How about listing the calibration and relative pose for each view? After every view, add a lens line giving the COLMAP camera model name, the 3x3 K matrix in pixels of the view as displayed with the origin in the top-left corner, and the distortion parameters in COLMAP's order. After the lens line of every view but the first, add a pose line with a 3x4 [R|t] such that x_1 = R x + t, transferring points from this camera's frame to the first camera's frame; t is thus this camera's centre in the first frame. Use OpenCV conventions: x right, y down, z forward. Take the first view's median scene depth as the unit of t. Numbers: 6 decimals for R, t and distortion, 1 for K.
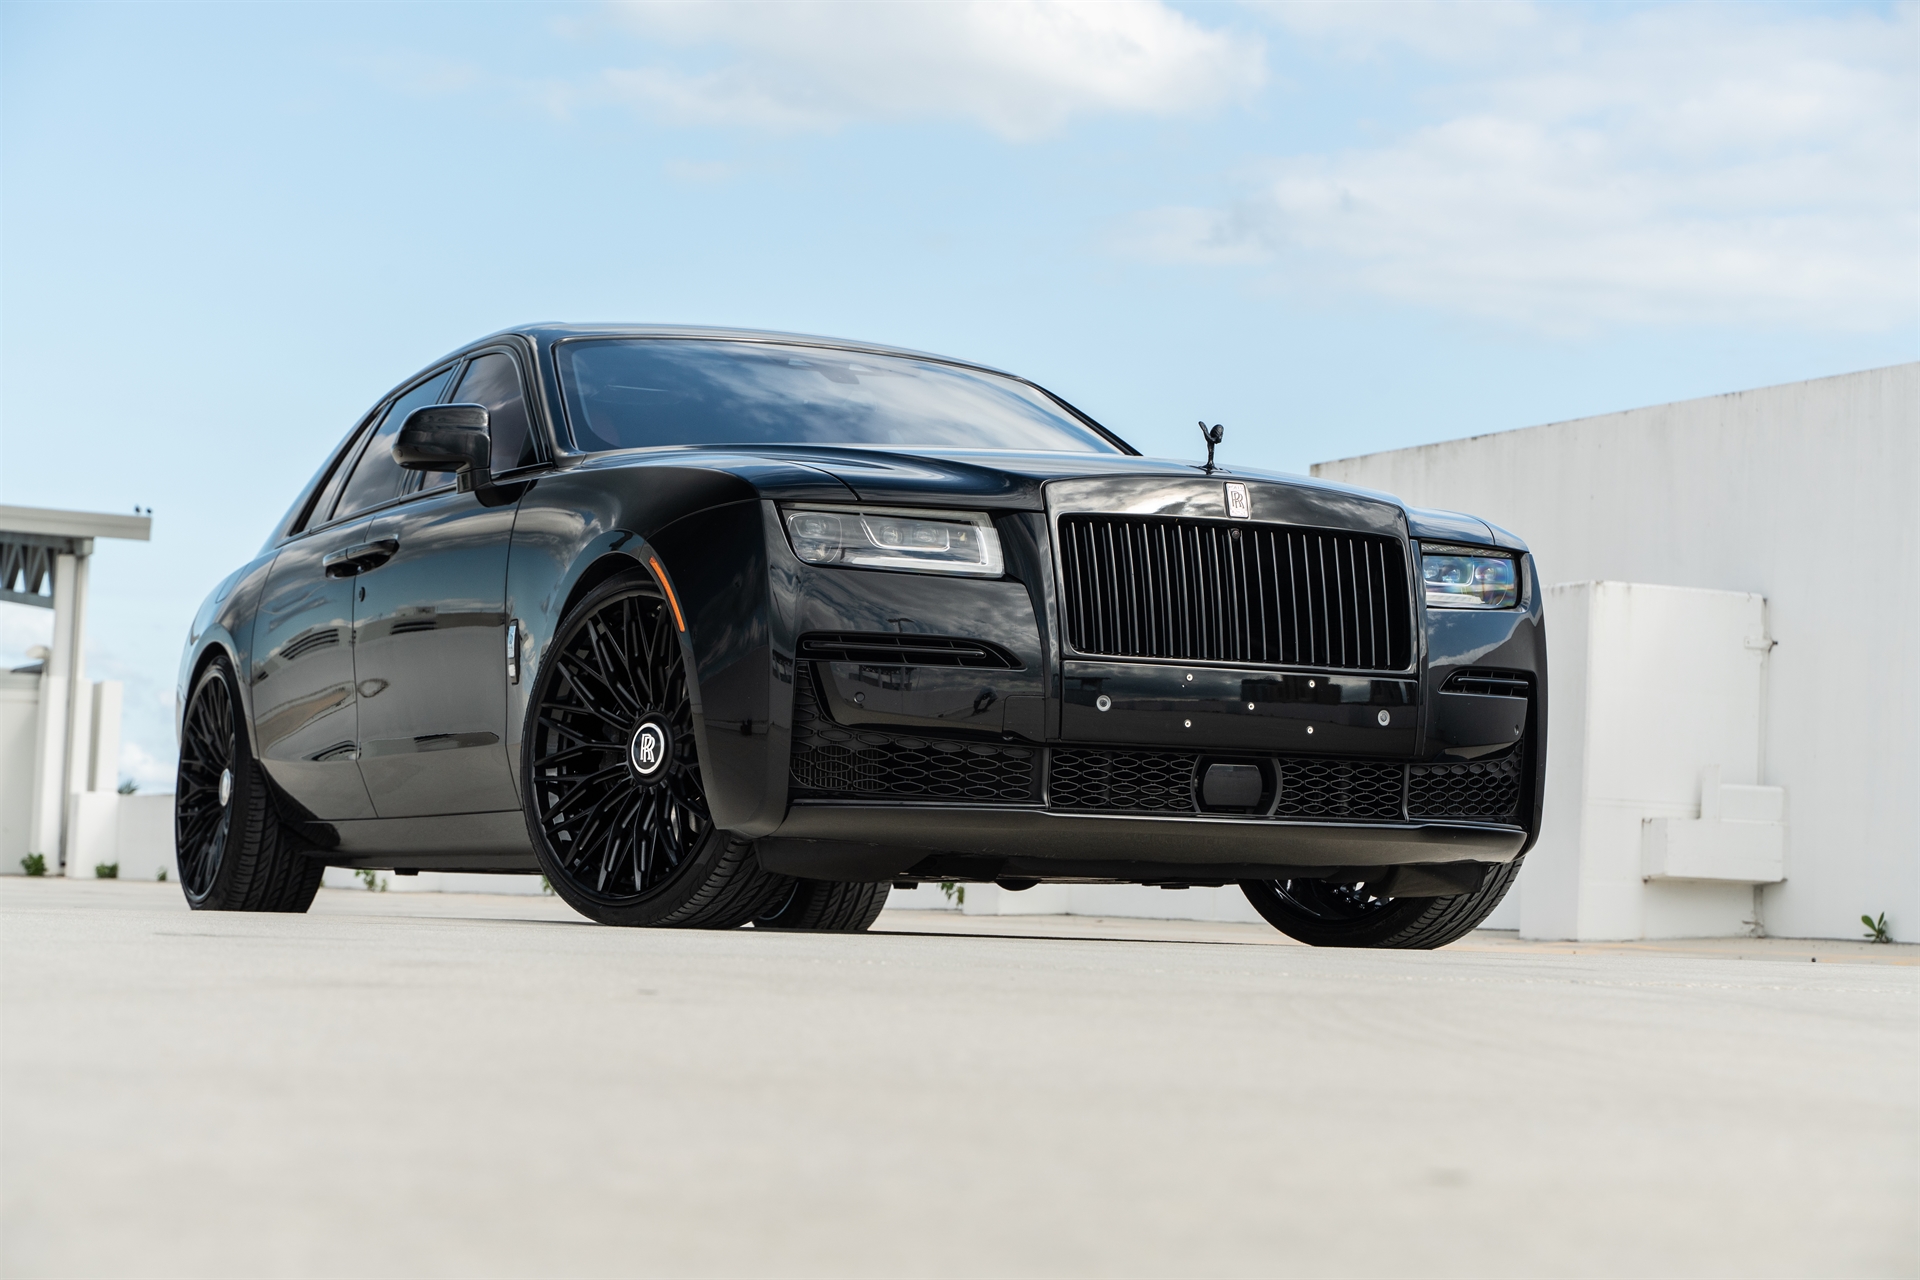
lens RADIAL K [[4337.4, 0, 960.0], [0, 4337.4, 640.0], [0, 0, 1]] dist [0.006722, -0.067089]
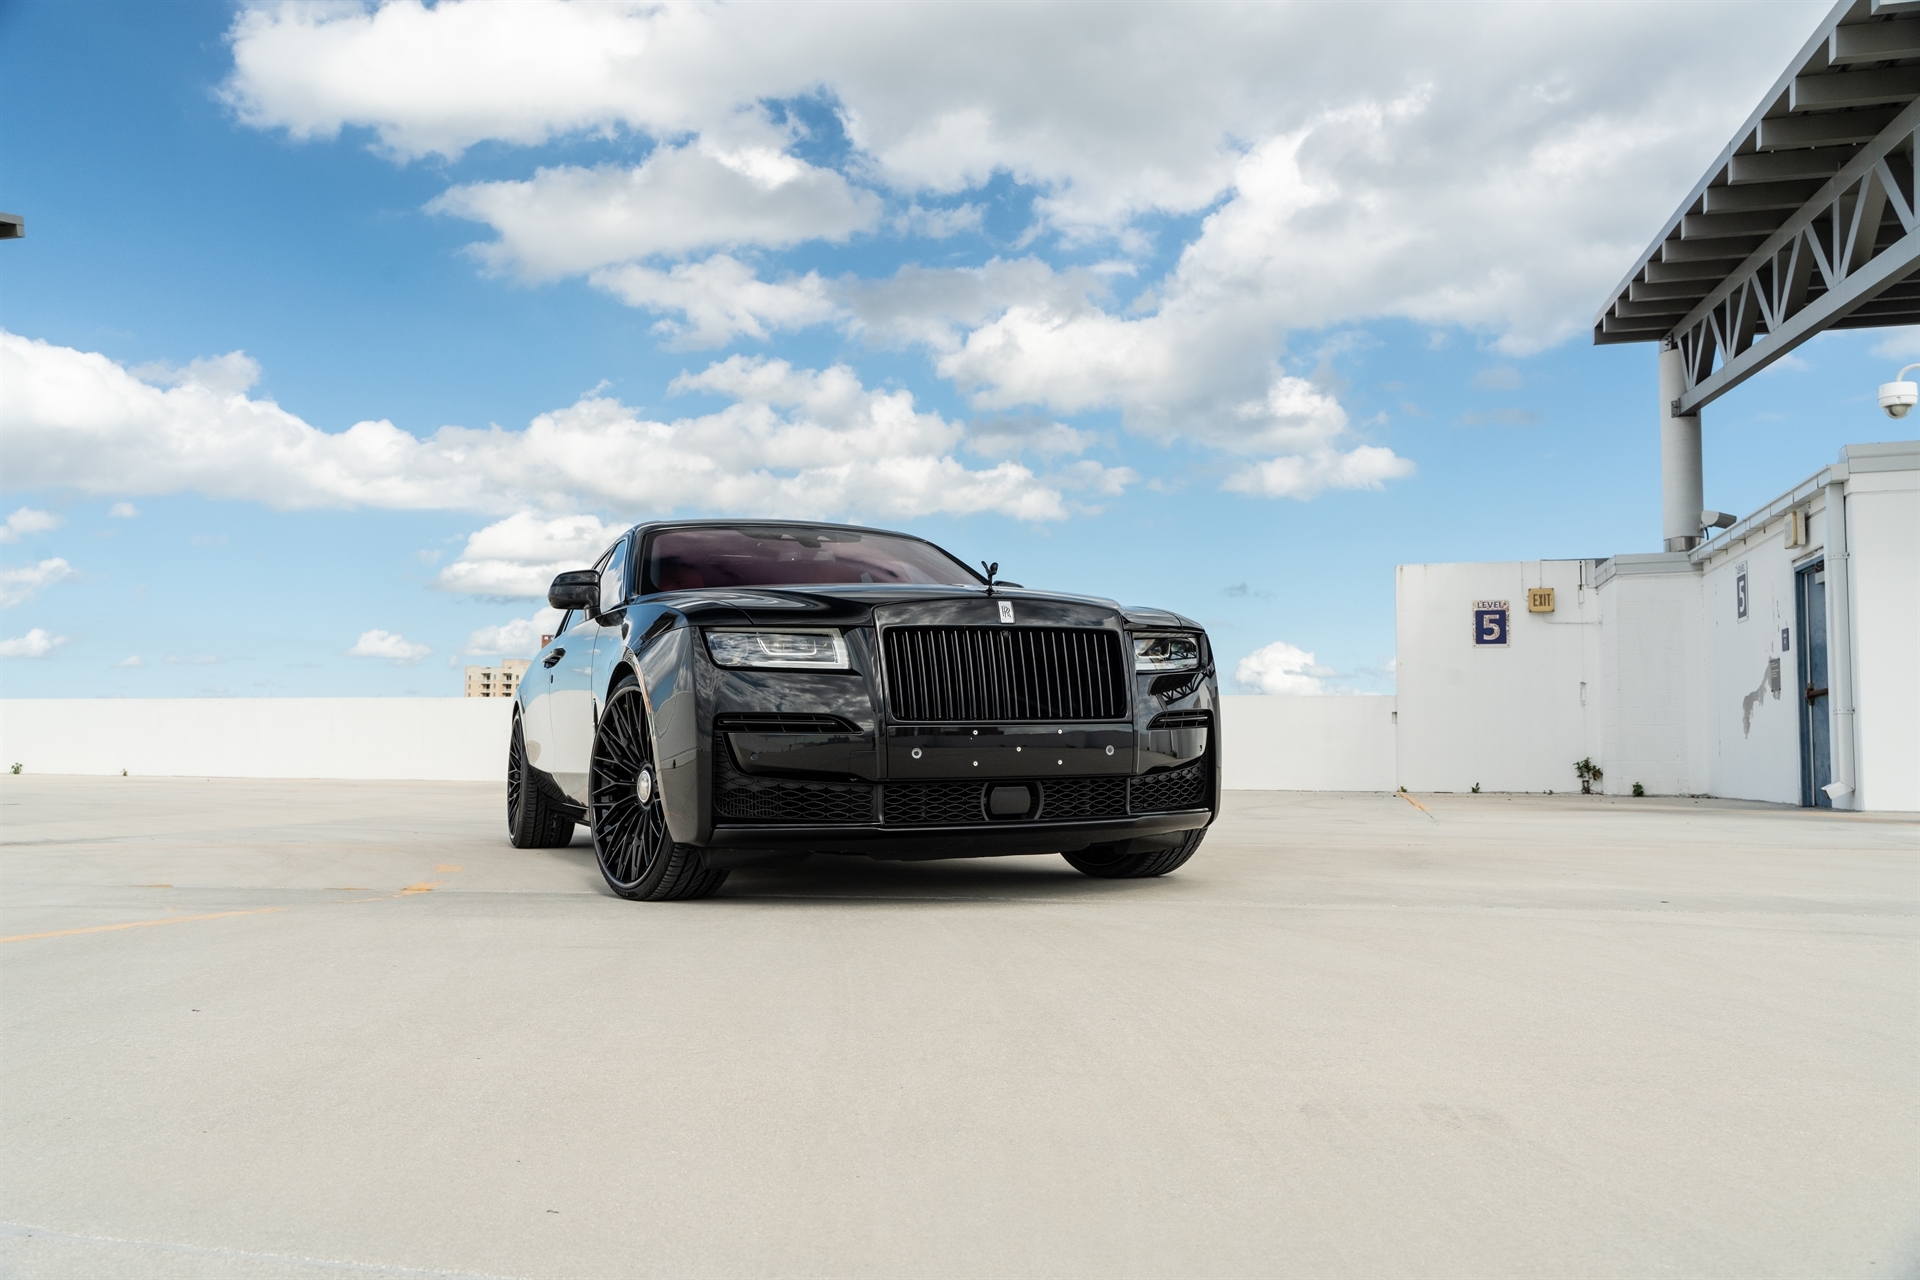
lens RADIAL K [[1578.3, 0, 960.4], [0, 1578.3, 616.3], [0, 0, 1]] dist [-0.011944, -0.002274]
pose [[0.997944, -0.046520, -0.044084, 0.072717], [0.045730, 0.998778, -0.018762, -0.021089], [0.044903, 0.016707, 0.998852, 0.449176]]
